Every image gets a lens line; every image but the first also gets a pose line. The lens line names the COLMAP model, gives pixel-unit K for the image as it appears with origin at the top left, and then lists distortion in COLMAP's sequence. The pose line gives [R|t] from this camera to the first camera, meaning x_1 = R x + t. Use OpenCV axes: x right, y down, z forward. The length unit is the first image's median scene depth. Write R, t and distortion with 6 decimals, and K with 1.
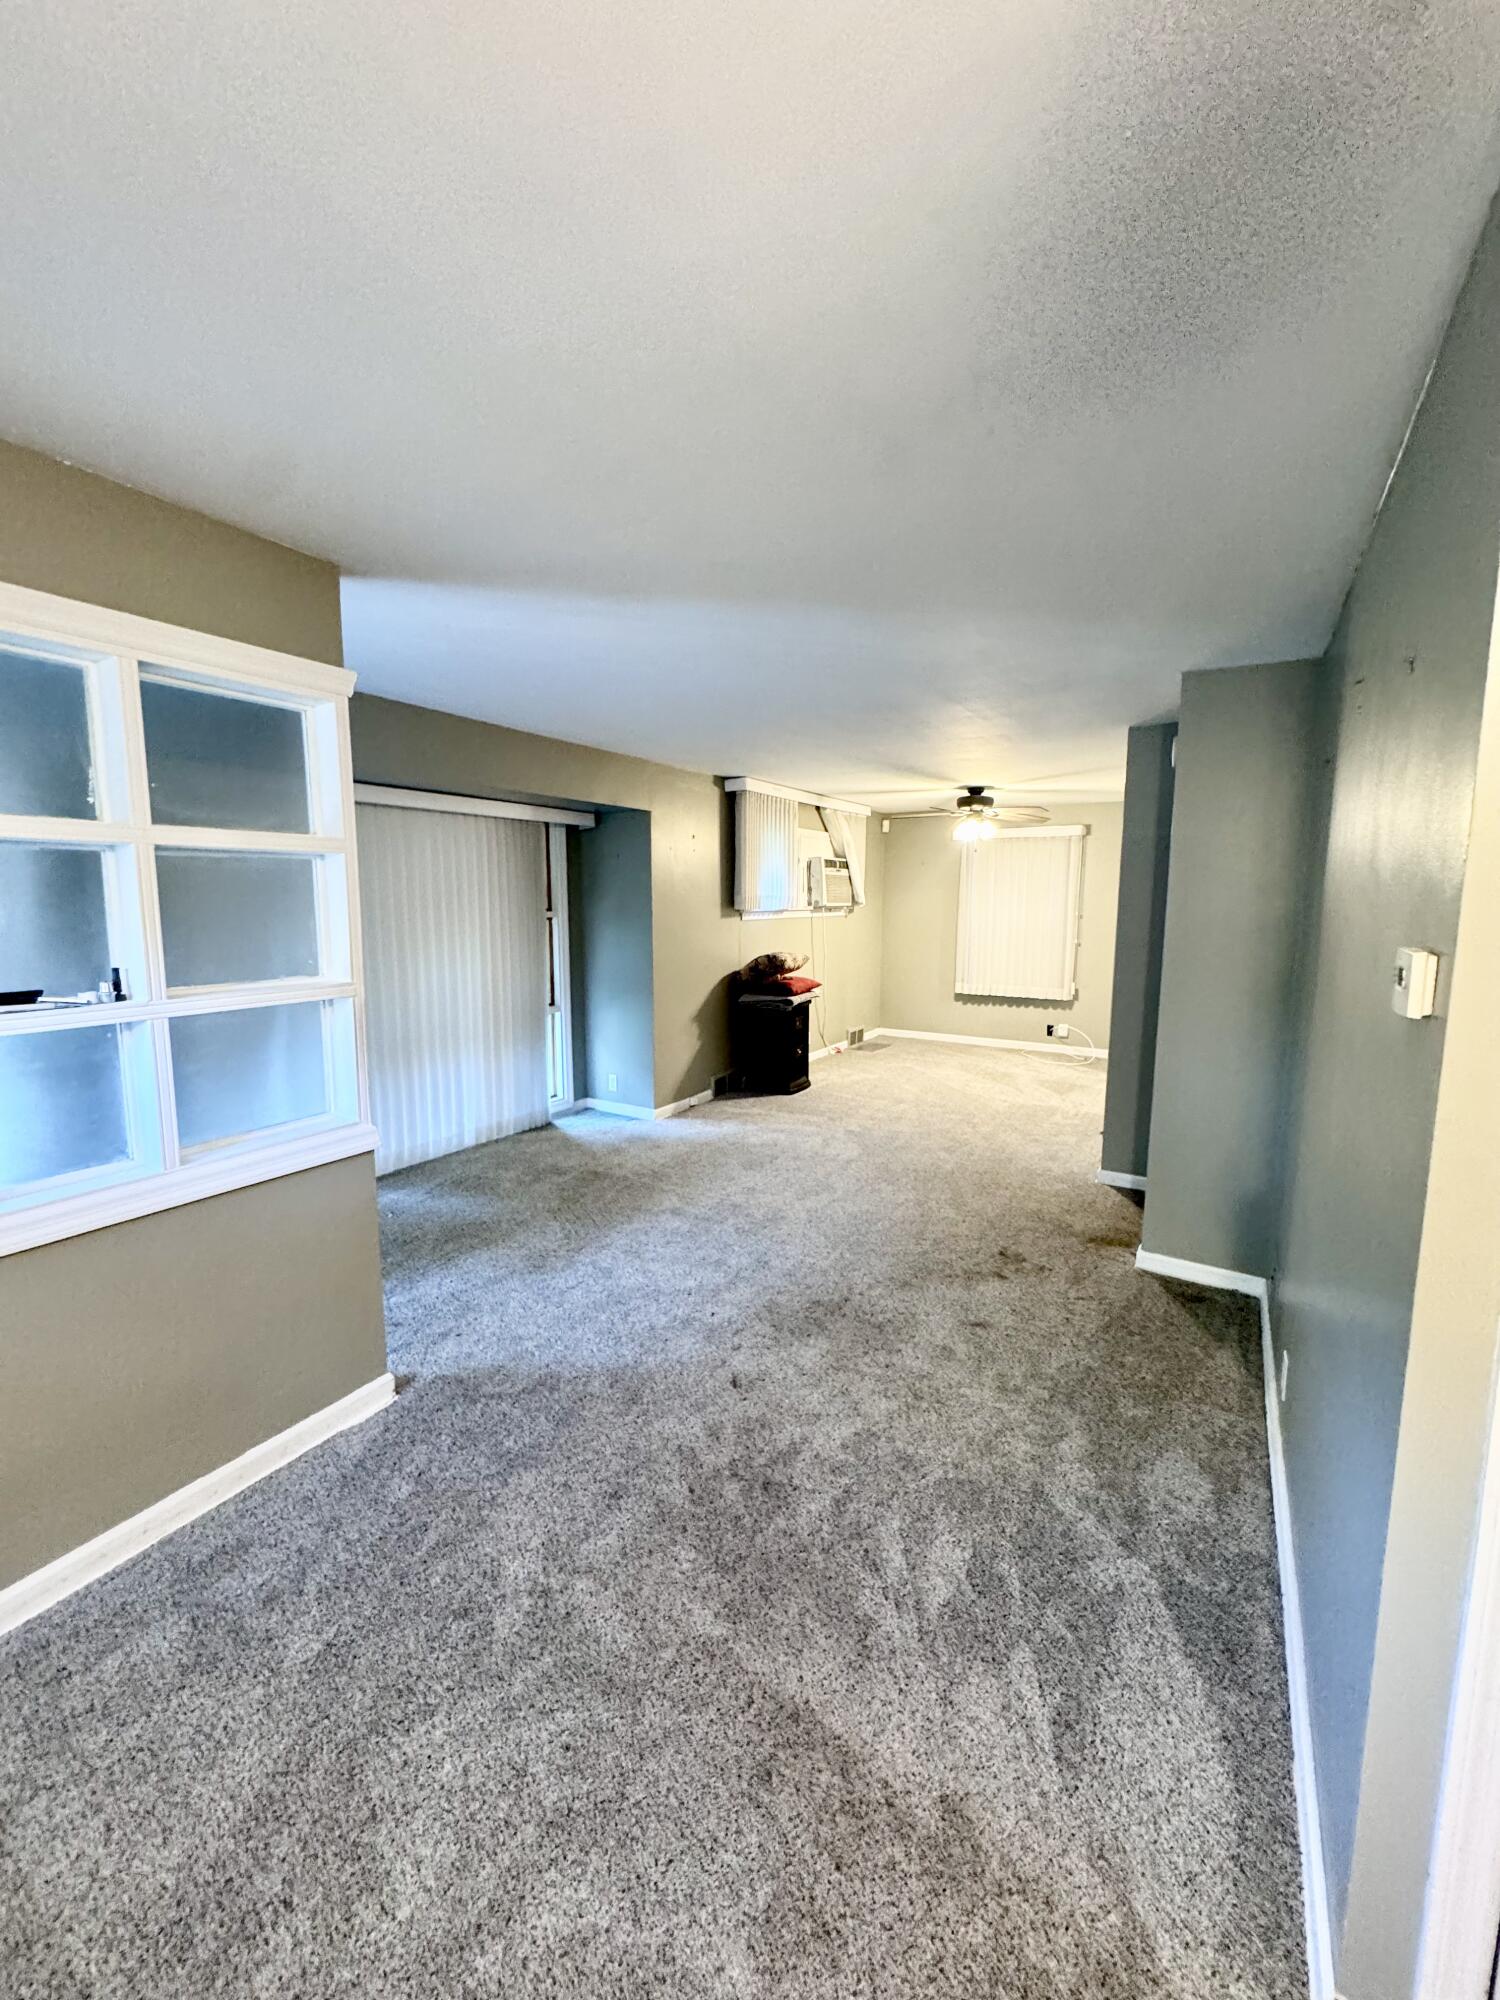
lens RADIAL K [[798.3, 0, 751.2], [0, 798.3, 999.0], [0, 0, 1]] dist [-0.000176, -0.000016]
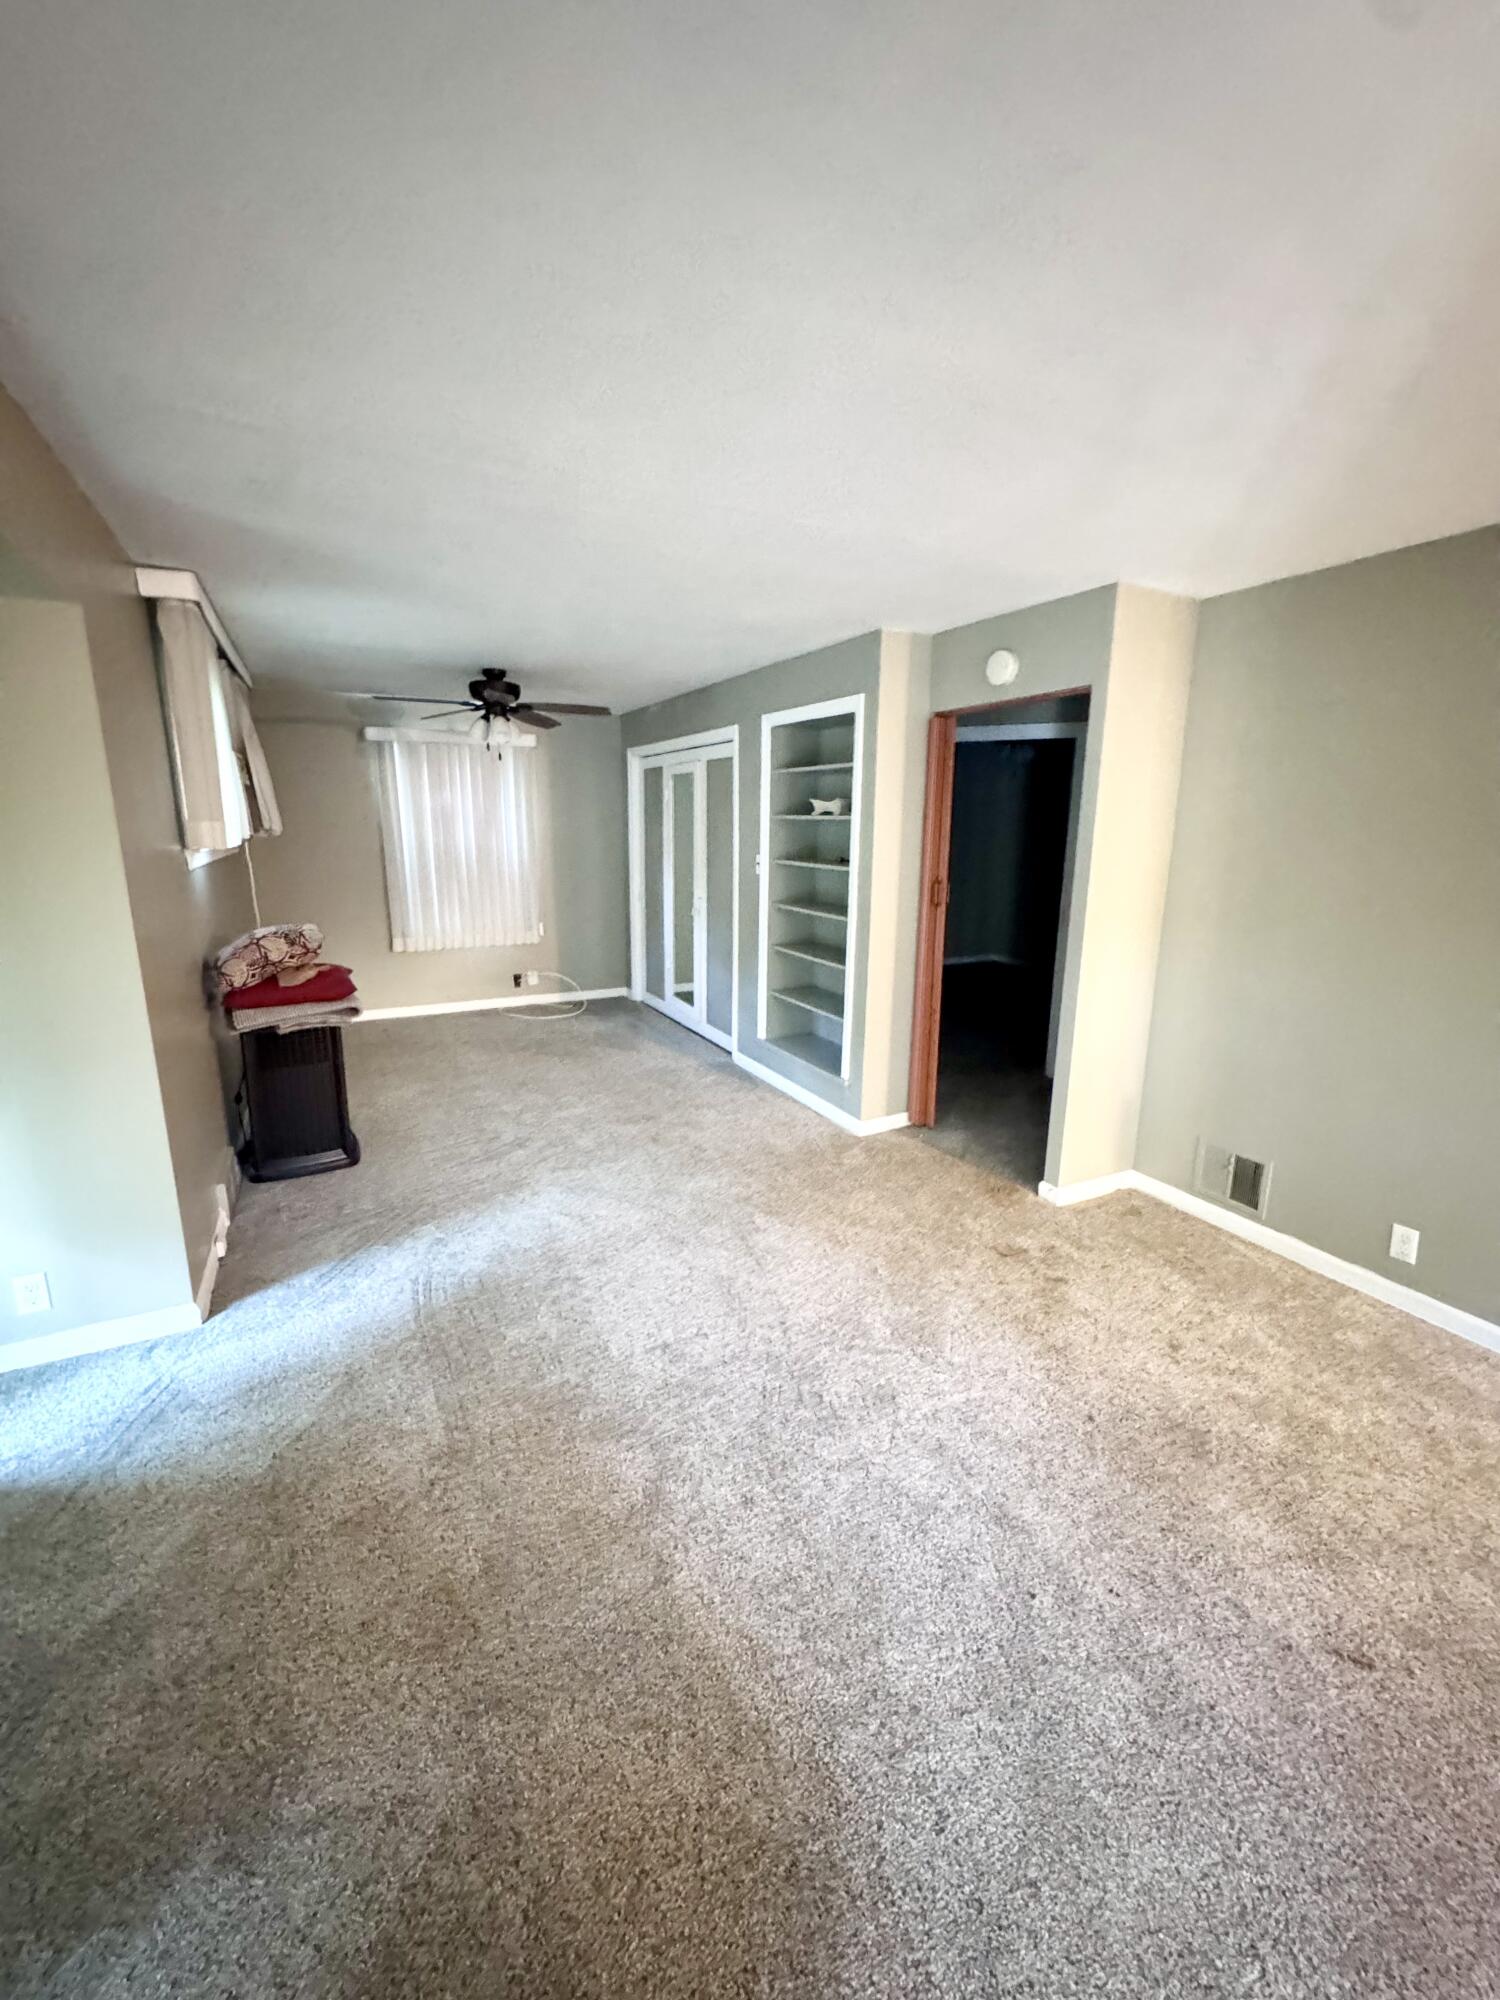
lens RADIAL K [[798.3, 0, 753.8], [0, 798.3, 998.4], [0, 0, 1]] dist [-0.000176, -0.000016]
pose [[0.510220, -0.191196, 0.838522, -0.507979], [0.103673, 0.981539, 0.160724, -0.121425], [-0.853772, 0.004927, 0.520623, 0.810175]]
